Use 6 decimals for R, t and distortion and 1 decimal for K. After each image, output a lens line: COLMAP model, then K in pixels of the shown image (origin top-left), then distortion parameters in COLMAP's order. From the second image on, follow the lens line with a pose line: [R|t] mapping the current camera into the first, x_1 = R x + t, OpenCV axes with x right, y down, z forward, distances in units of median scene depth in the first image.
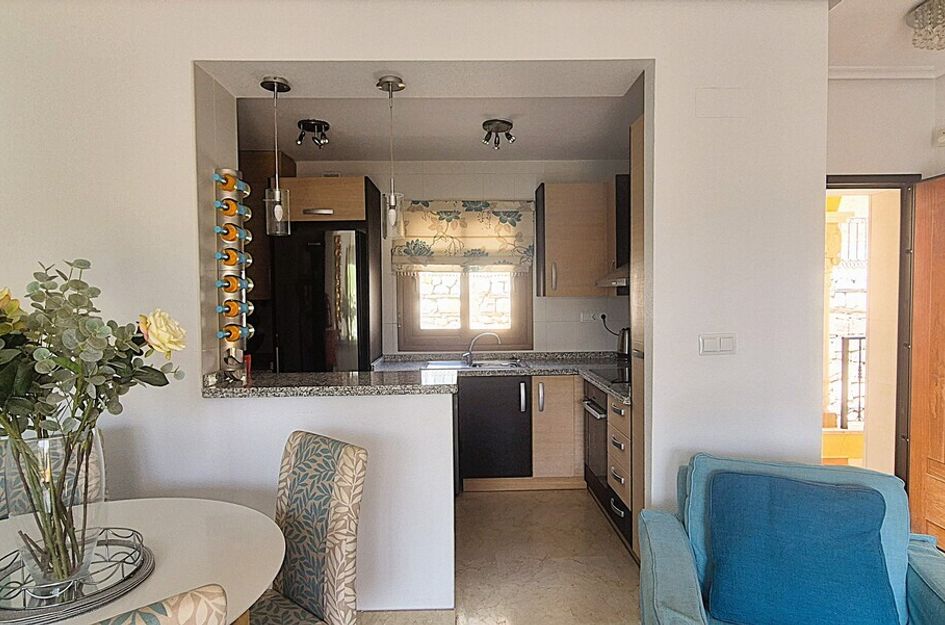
lens RADIAL K [[558.3, 0, 479.1], [0, 558.3, 317.7], [0, 0, 1]] dist [0.003460, -0.001611]
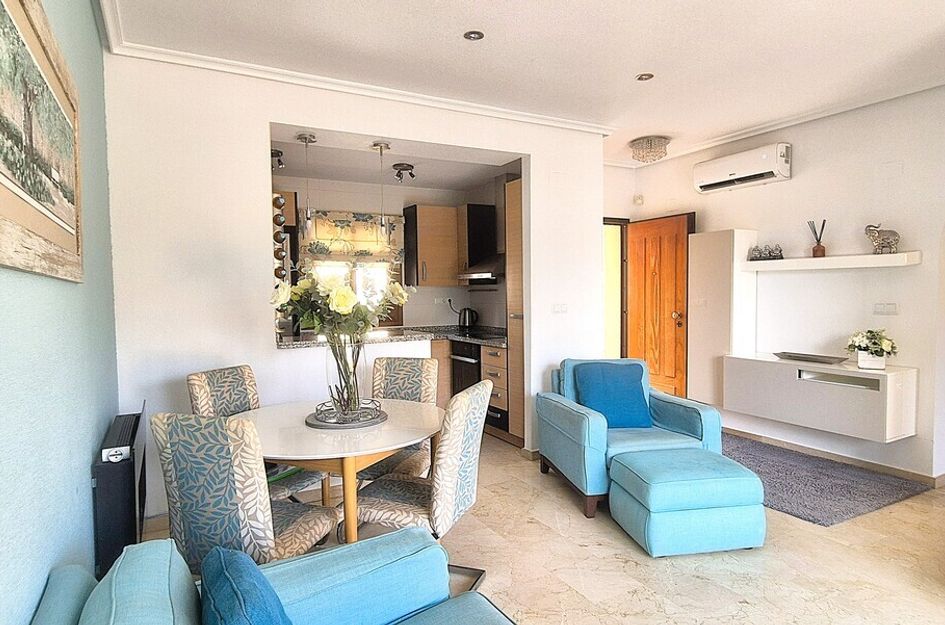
lens RADIAL K [[558.3, 0, 479.1], [0, 558.3, 317.7], [0, 0, 1]] dist [0.003460, -0.001611]
pose [[0.886951, -0.023018, 0.461289, -0.377727], [0.021632, 0.999732, 0.008292, 0.032223], [-0.461357, 0.002624, 0.887211, -0.301003]]
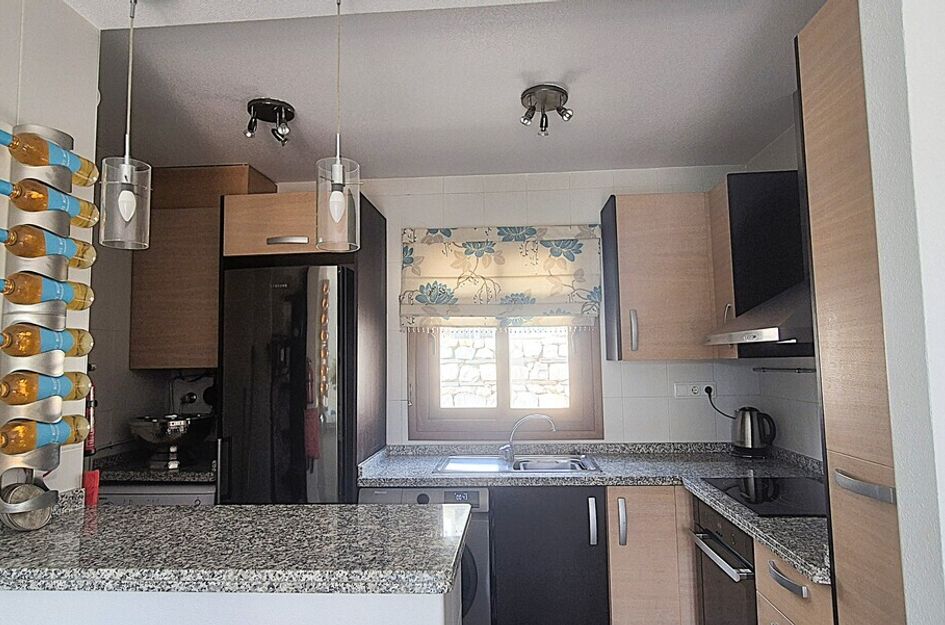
lens RADIAL K [[558.3, 0, 479.1], [0, 558.3, 317.7], [0, 0, 1]] dist [0.003460, -0.001611]
pose [[0.995420, -0.014160, -0.094544, 0.012175], [0.003077, 0.993203, -0.116353, -0.011214], [0.095549, 0.115529, 0.988698, 0.304666]]
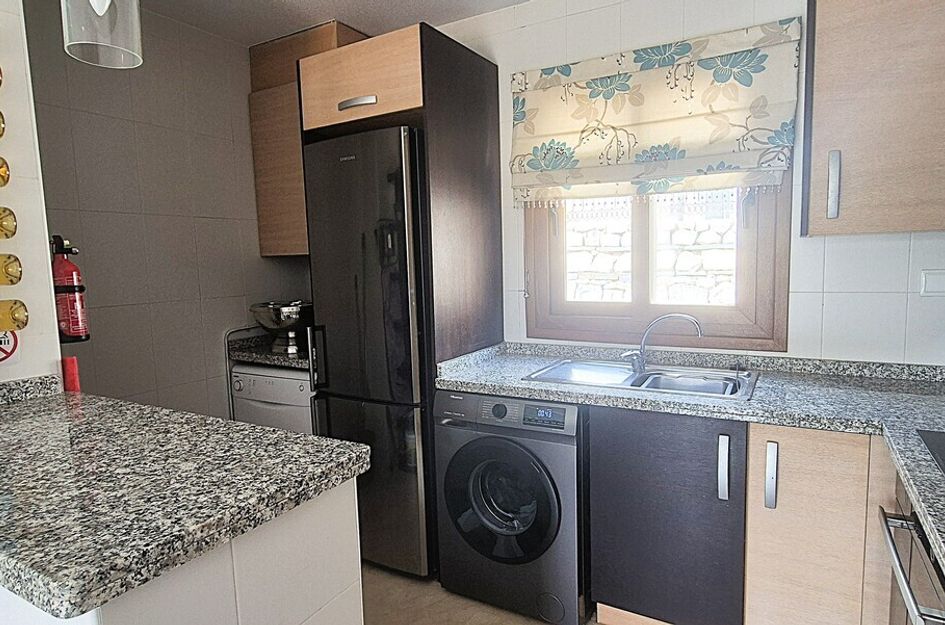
lens RADIAL K [[558.3, 0, 479.1], [0, 558.3, 317.7], [0, 0, 1]] dist [0.003460, -0.001611]
pose [[0.852310, 0.041684, -0.521373, 0.123911], [-0.000673, 0.996906, 0.078601, -0.008186], [0.523036, -0.066642, 0.849701, 0.481127]]
